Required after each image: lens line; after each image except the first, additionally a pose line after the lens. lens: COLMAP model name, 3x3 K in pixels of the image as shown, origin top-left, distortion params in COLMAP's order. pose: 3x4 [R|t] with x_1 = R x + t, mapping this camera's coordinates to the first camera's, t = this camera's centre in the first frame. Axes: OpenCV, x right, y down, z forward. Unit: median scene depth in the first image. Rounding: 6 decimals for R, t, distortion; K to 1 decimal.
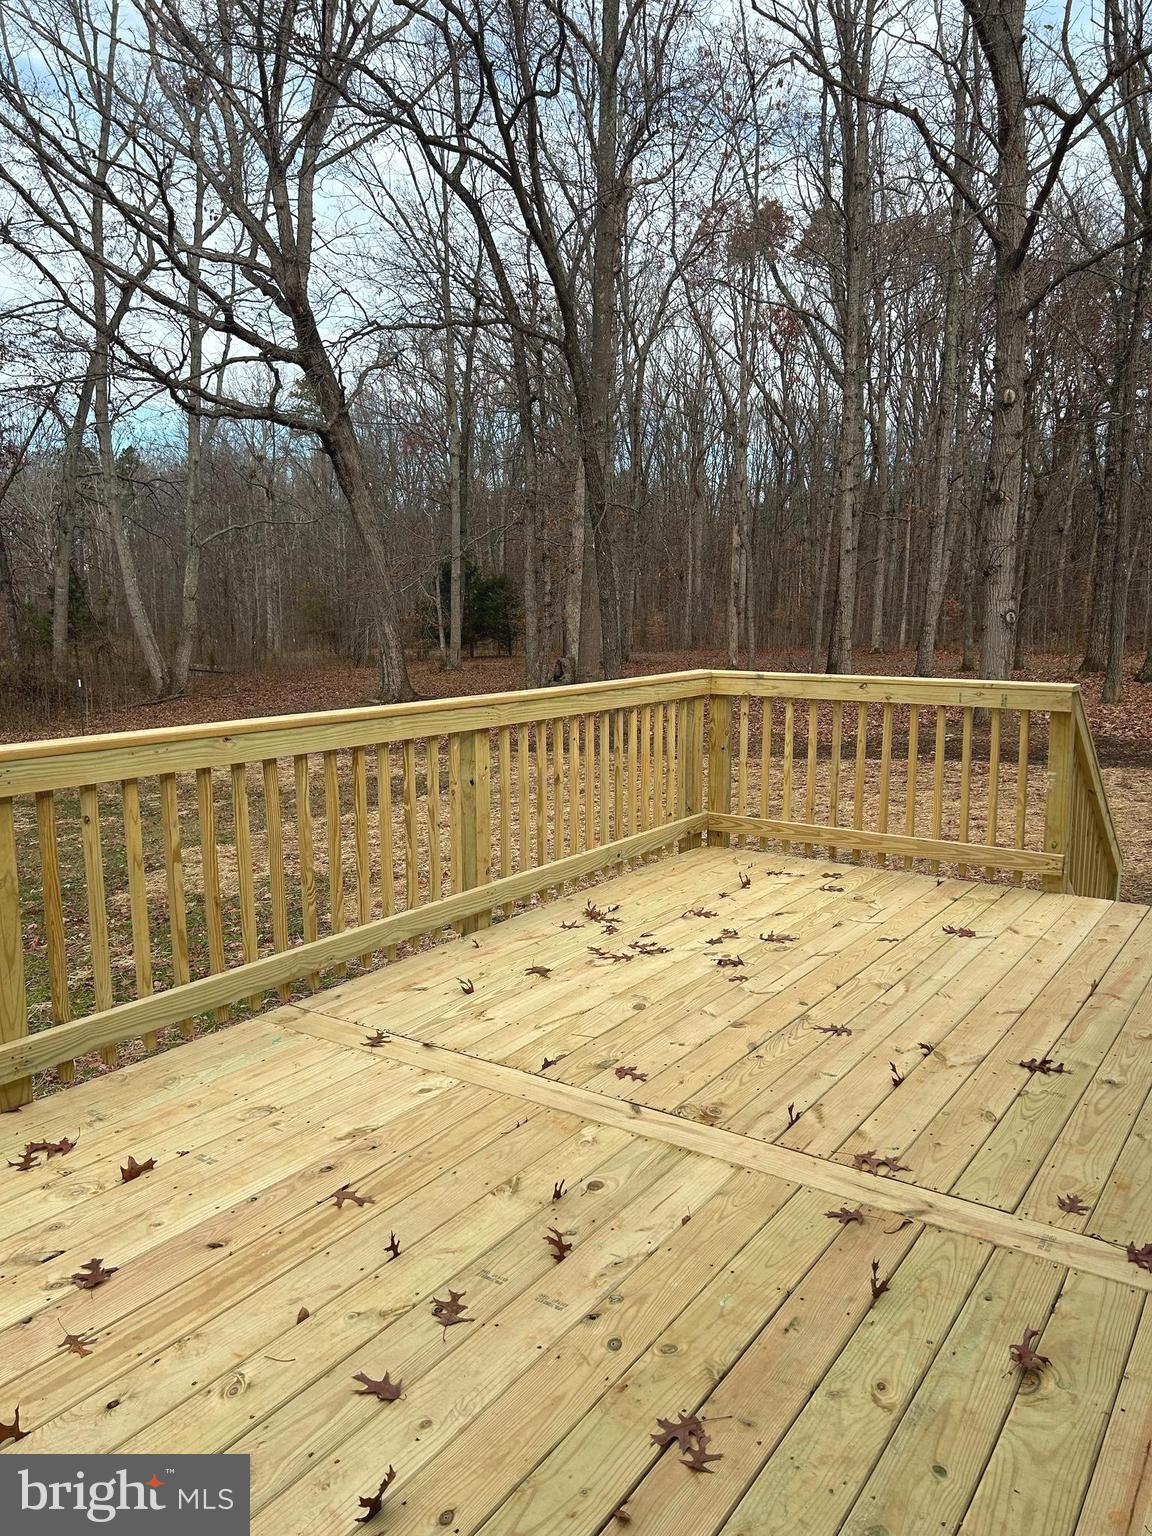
lens RADIAL K [[1166.3, 0, 553.3], [0, 1166.3, 791.9], [0, 0, 1]] dist [0.062974, -0.061169]
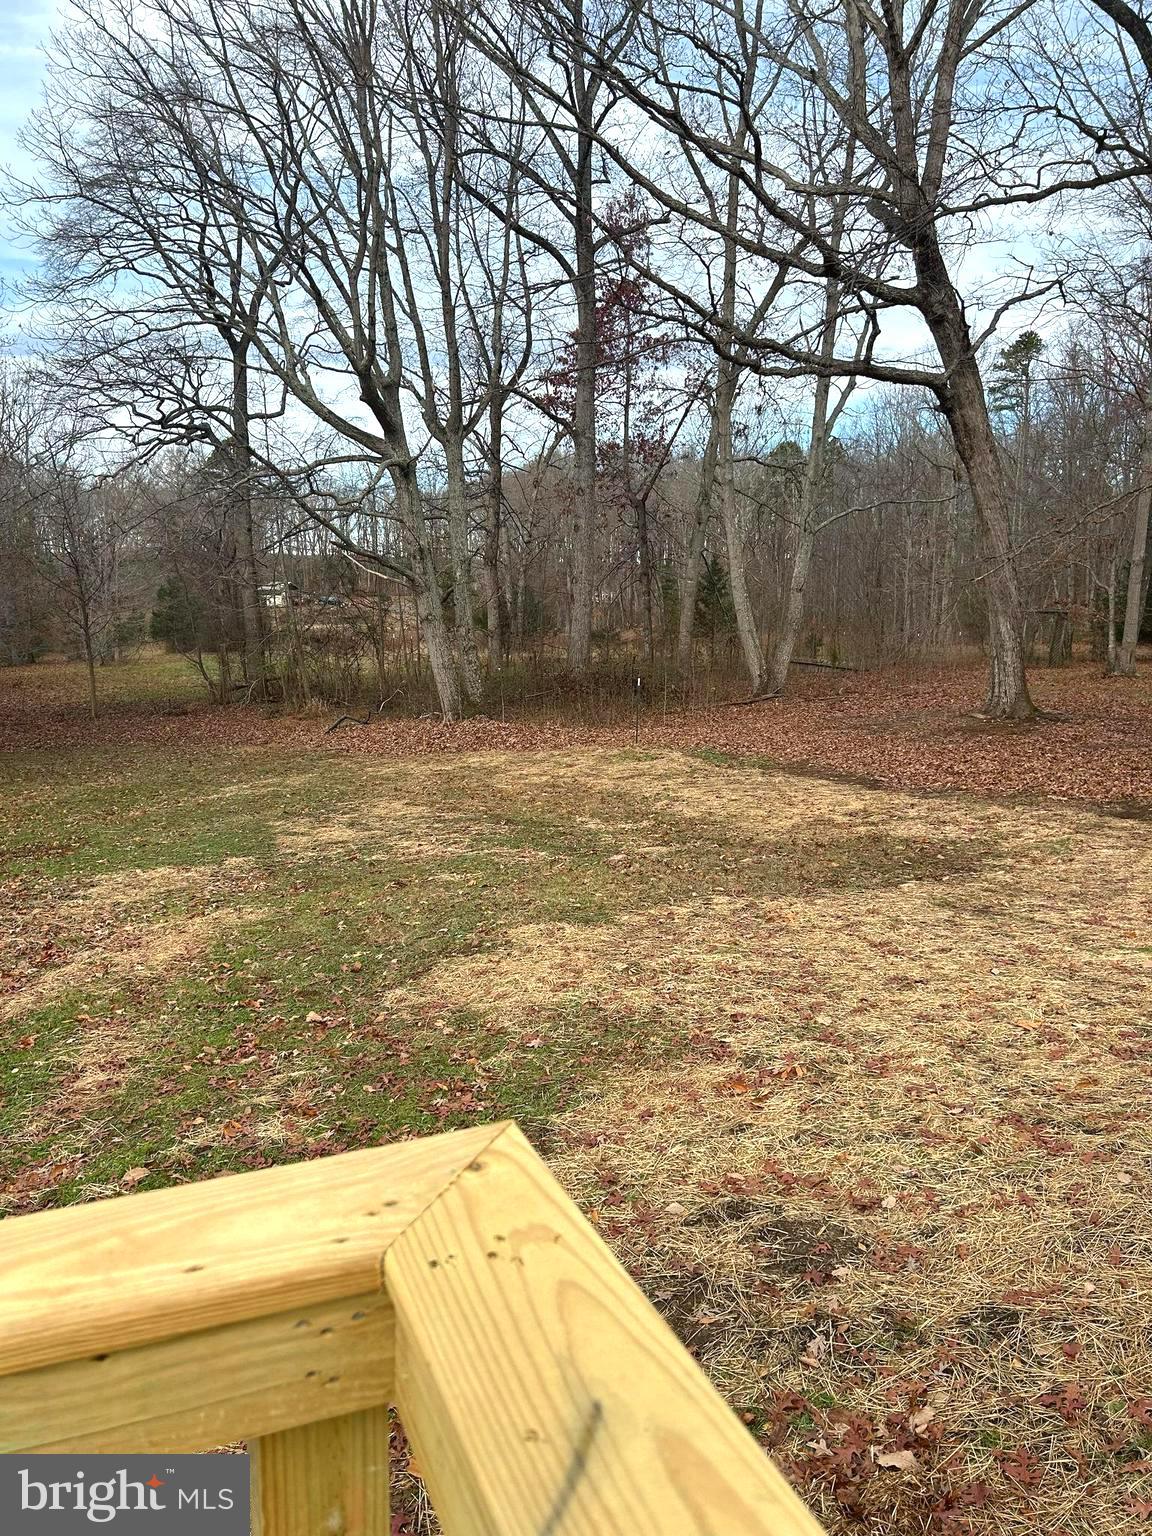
lens RADIAL K [[1166.3, 0, 553.3], [0, 1166.3, 791.9], [0, 0, 1]] dist [0.062974, -0.061169]
pose [[0.842411, 0.093713, -0.530624, 0.036745], [-0.089147, 0.995429, 0.034274, -0.026666], [0.531411, 0.018431, 0.846914, 0.153827]]
